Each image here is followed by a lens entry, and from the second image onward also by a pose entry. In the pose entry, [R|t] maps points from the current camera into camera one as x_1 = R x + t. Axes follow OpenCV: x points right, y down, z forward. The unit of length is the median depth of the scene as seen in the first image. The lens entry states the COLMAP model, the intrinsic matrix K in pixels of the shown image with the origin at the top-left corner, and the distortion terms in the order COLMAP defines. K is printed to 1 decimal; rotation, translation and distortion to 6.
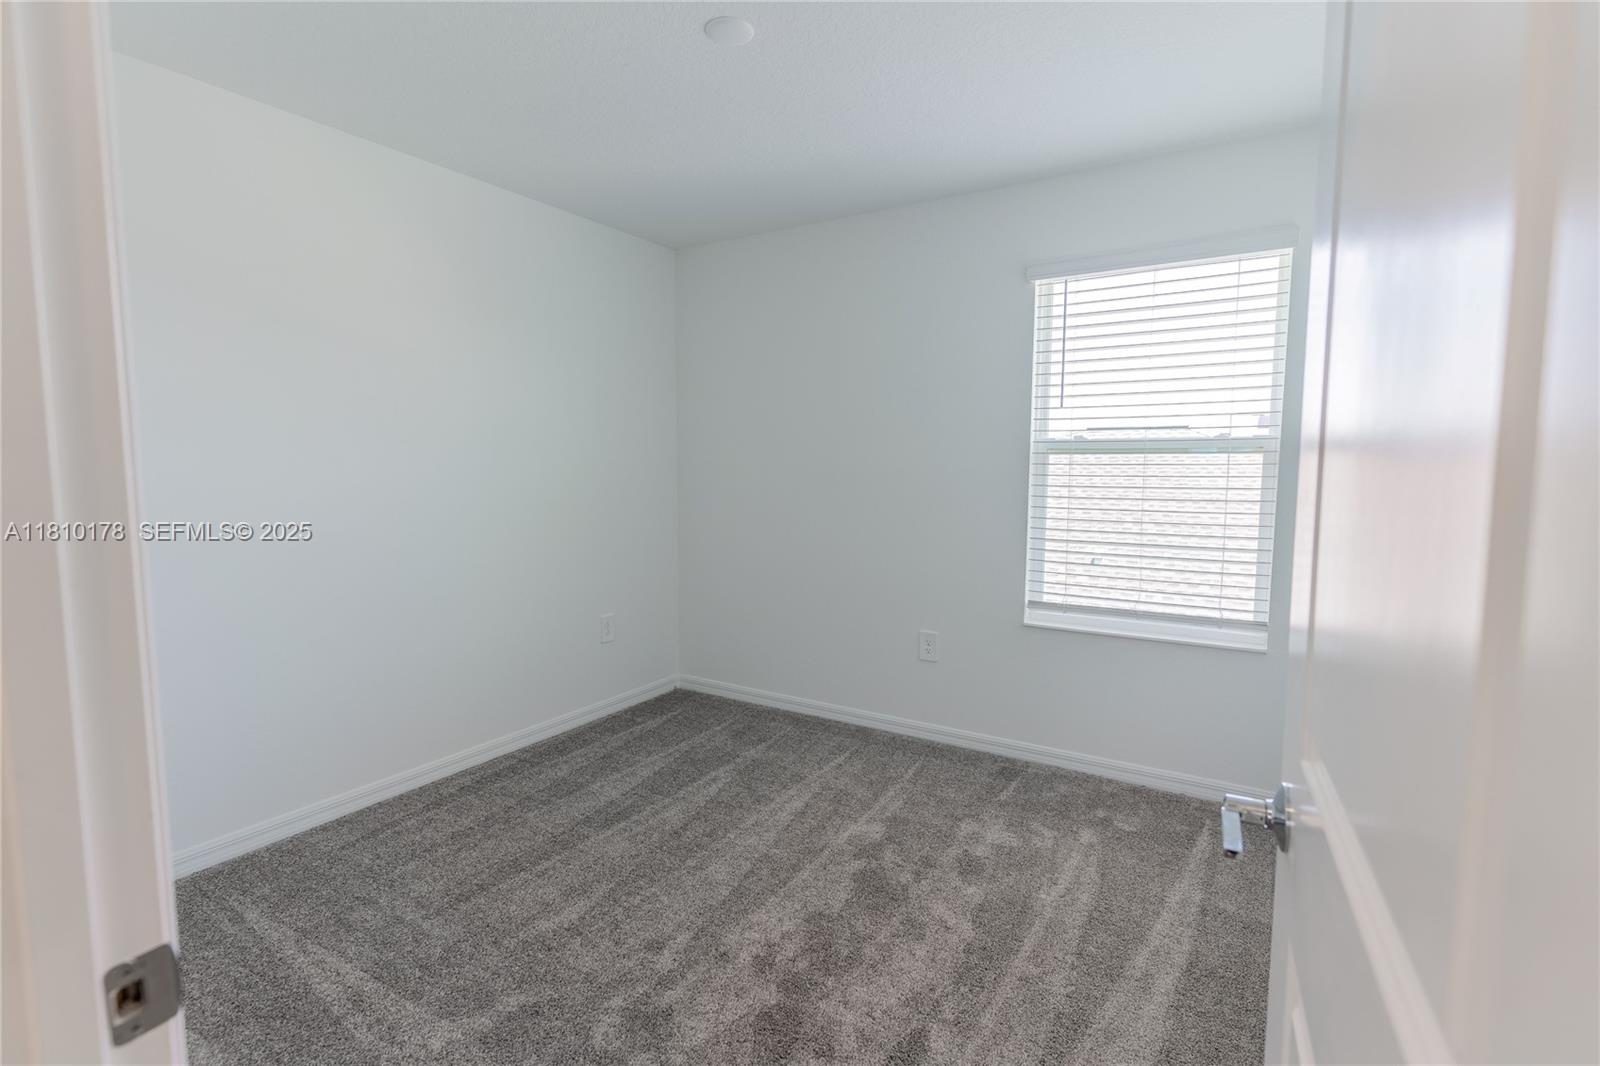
lens RADIAL K [[756.9, 0, 794.5], [0, 756.9, 531.9], [0, 0, 1]] dist [0.002176, 0.000773]
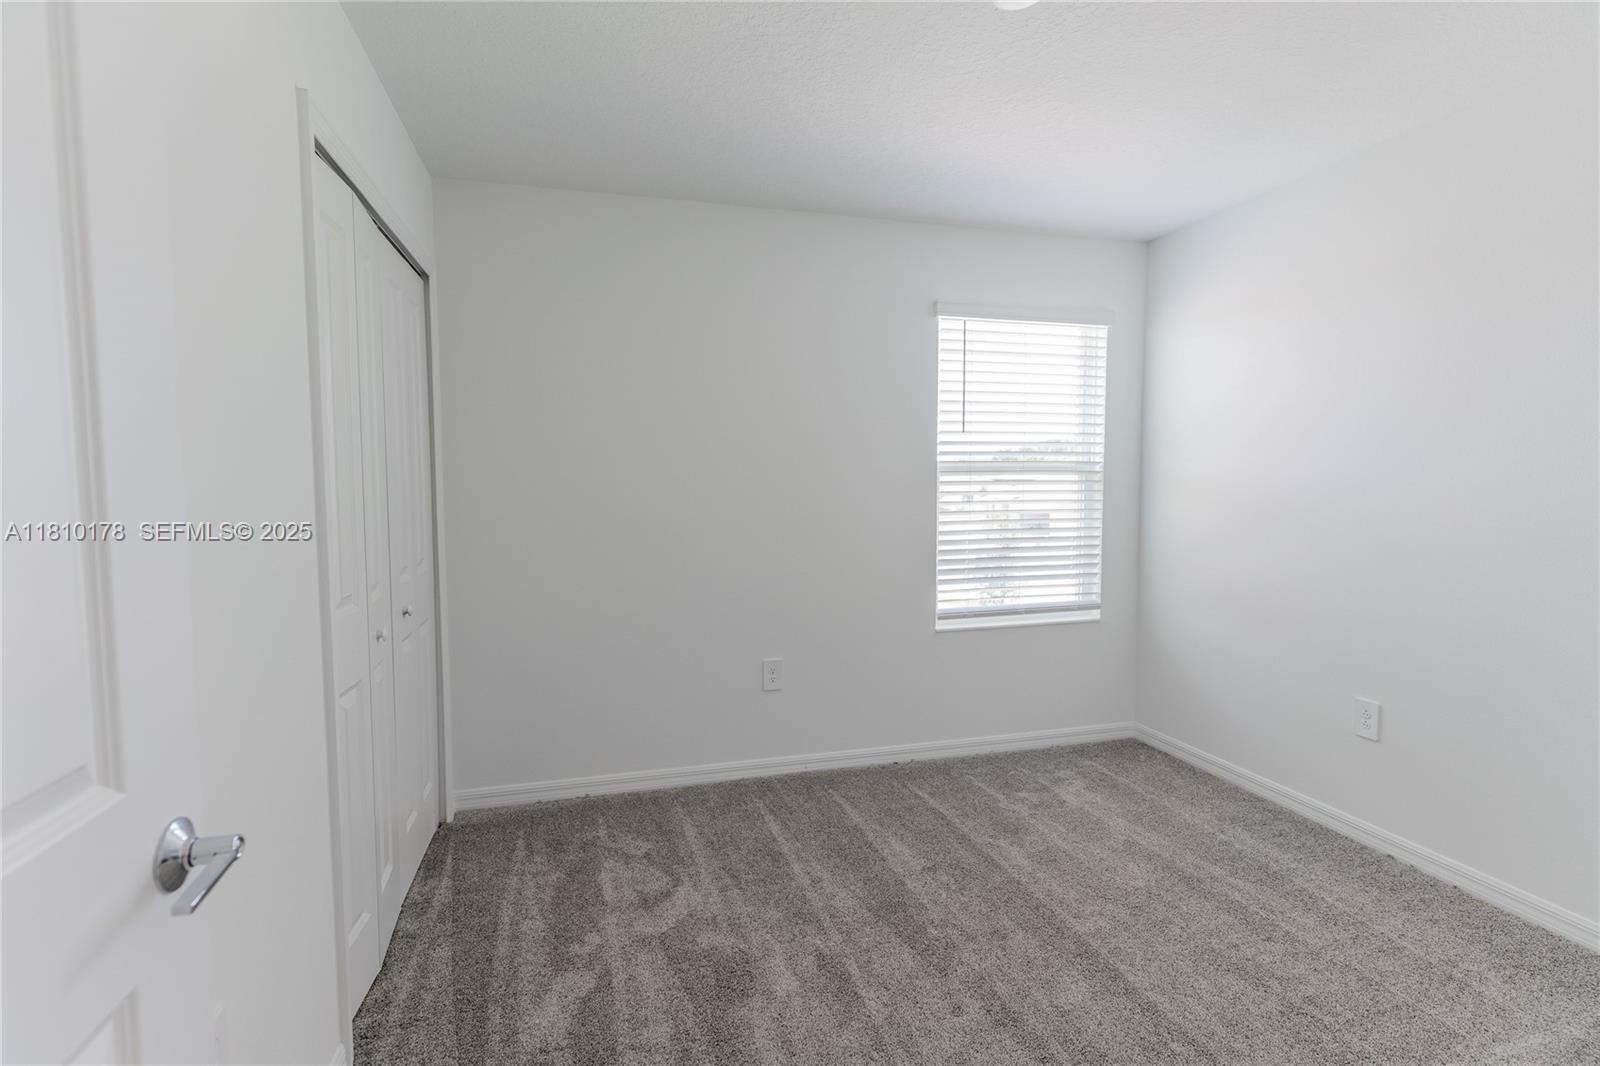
lens RADIAL K [[756.9, 0, 794.5], [0, 756.9, 531.9], [0, 0, 1]] dist [0.002176, 0.000773]
pose [[0.679096, -0.050085, 0.732339, -0.638349], [0.069827, 0.997553, 0.003473, -0.038522], [-0.730721, 0.048779, 0.680932, 0.423734]]
